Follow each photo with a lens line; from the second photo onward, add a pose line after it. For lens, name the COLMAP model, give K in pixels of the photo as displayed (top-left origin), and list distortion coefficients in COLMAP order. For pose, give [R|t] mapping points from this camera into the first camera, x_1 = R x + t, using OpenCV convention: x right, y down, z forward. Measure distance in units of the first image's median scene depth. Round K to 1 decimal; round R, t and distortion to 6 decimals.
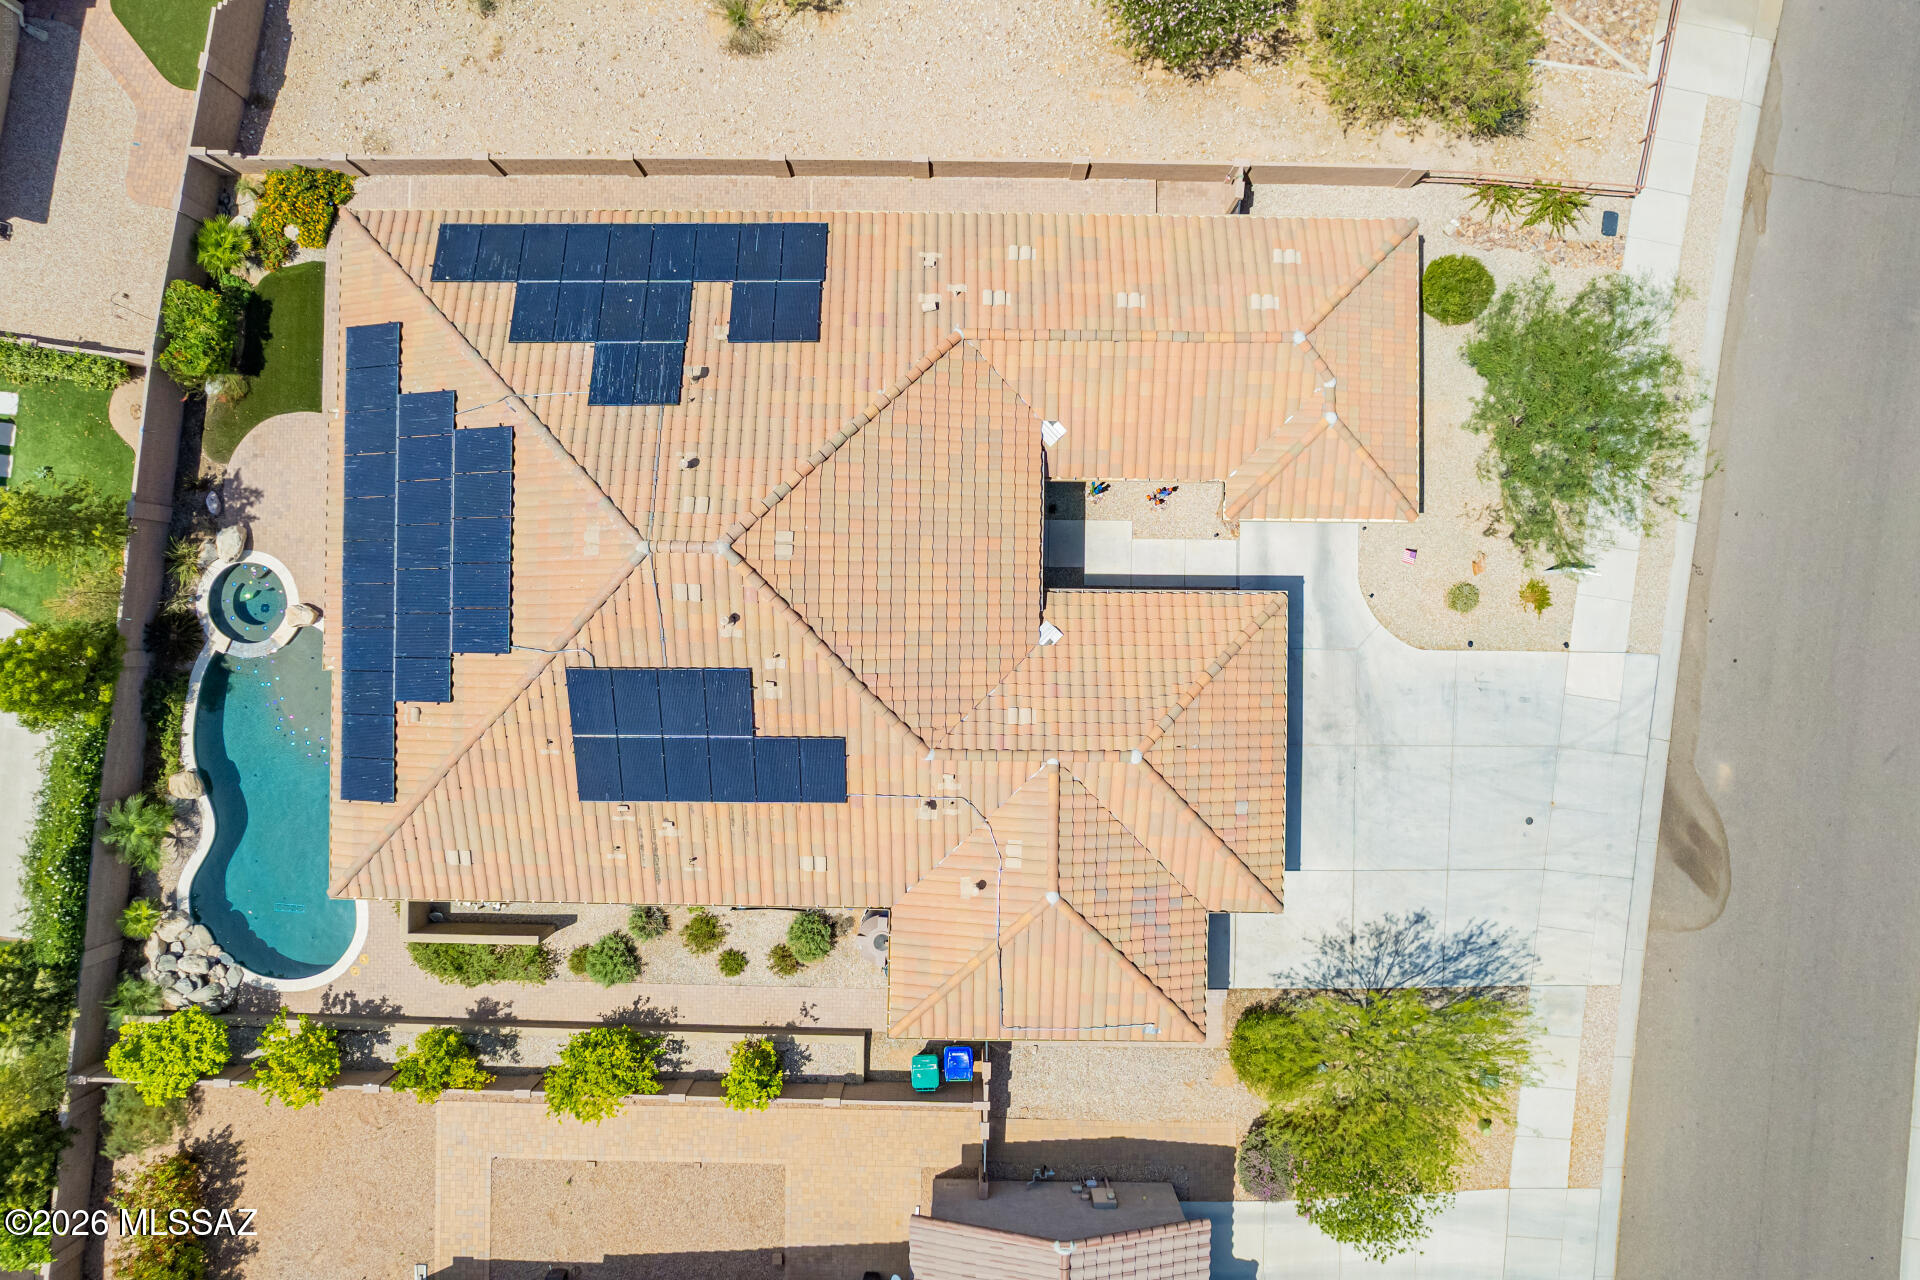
lens RADIAL K [[1477.3, 0, 960.0], [0, 1477.3, 640.0], [0, 0, 1]] dist [-0.077347, 0.065336]
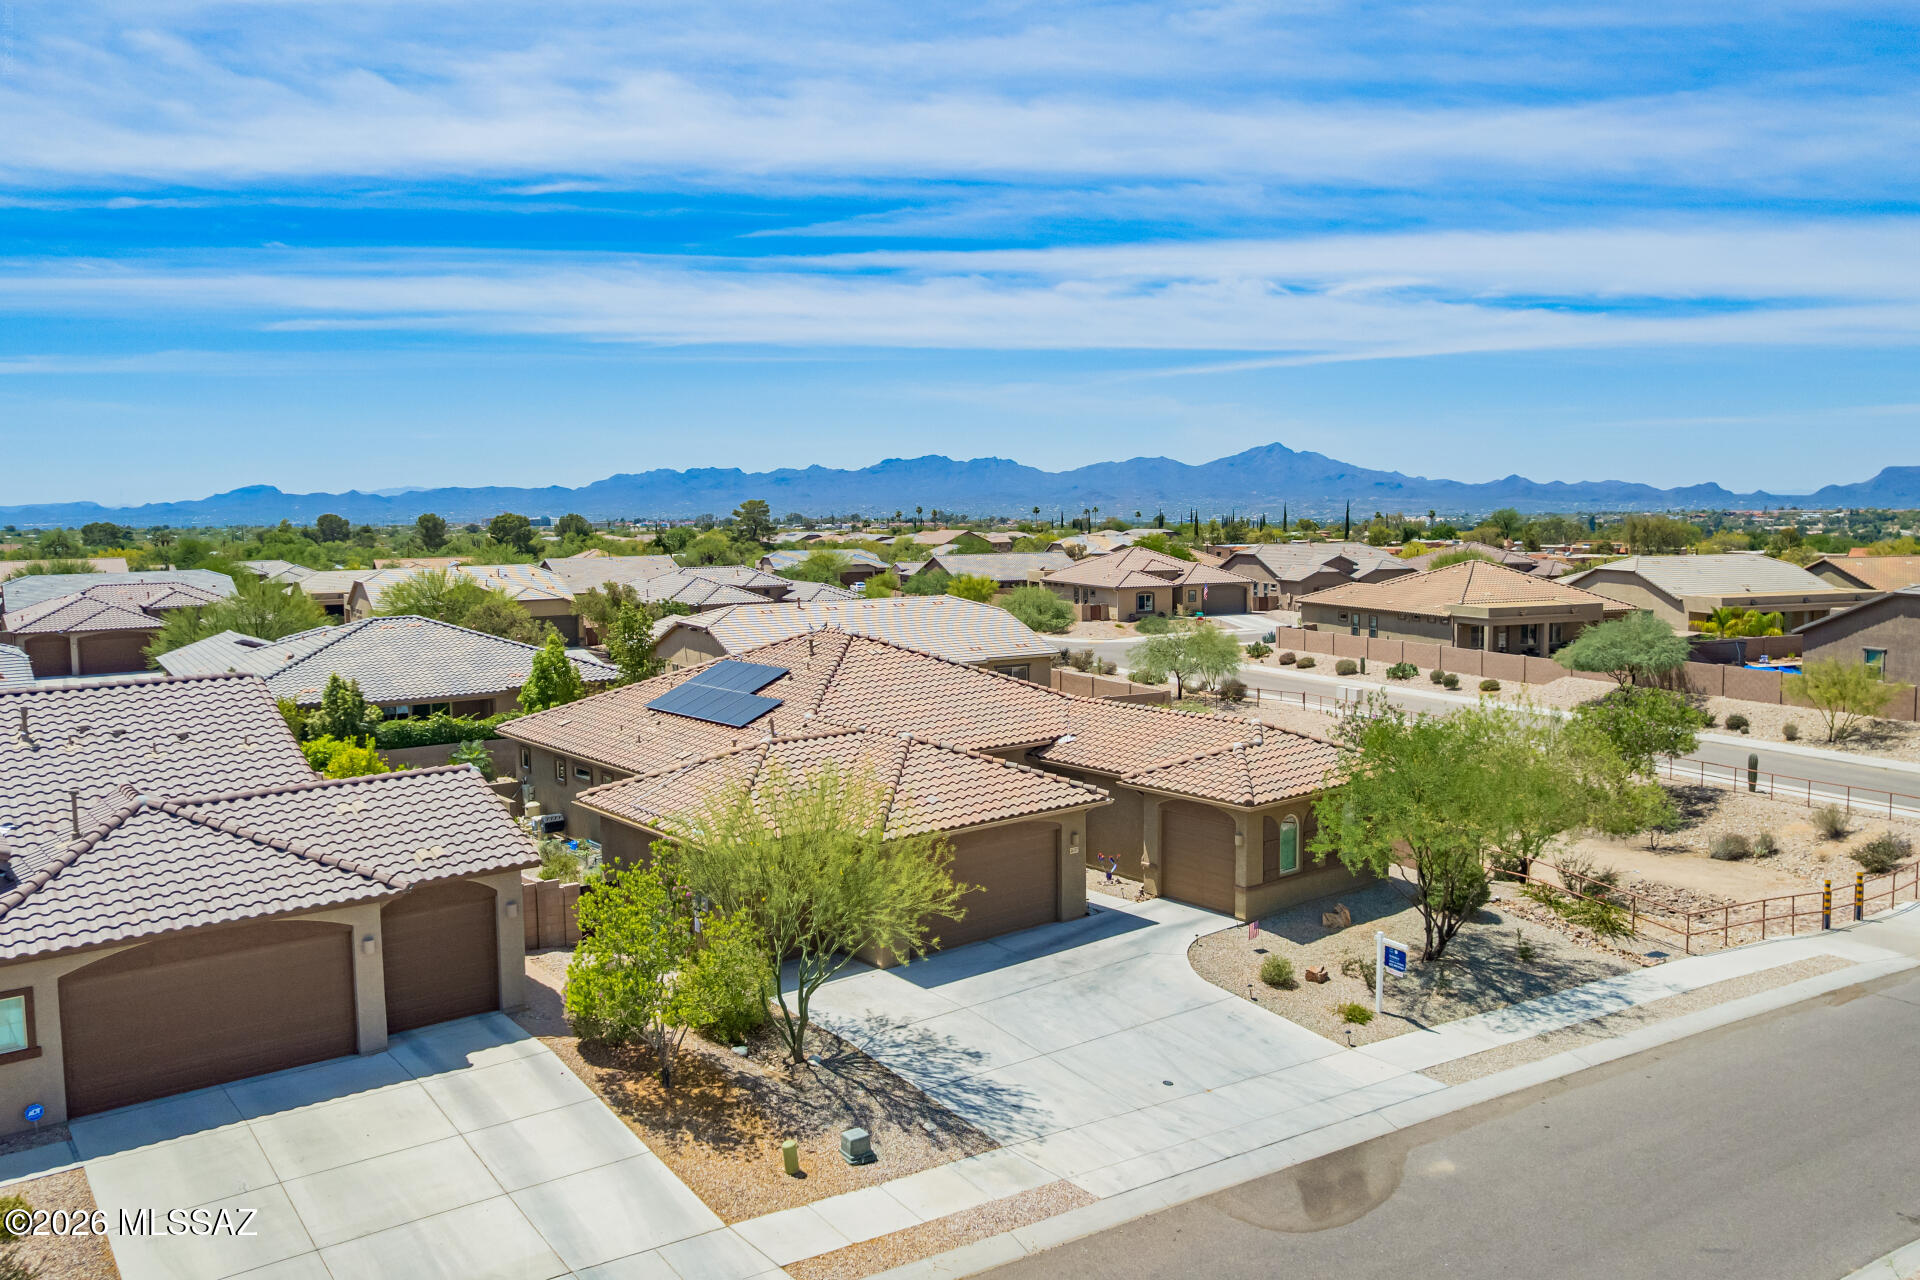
lens RADIAL K [[1477.3, 0, 960.0], [0, 1477.3, 640.0], [0, 0, 1]] dist [-0.077347, 0.065336]
pose [[0.641578, 0.062187, -0.764532, 0.881300], [-0.766688, 0.082920, -0.636643, 0.666106], [0.023804, 0.994614, 0.100878, 0.691970]]
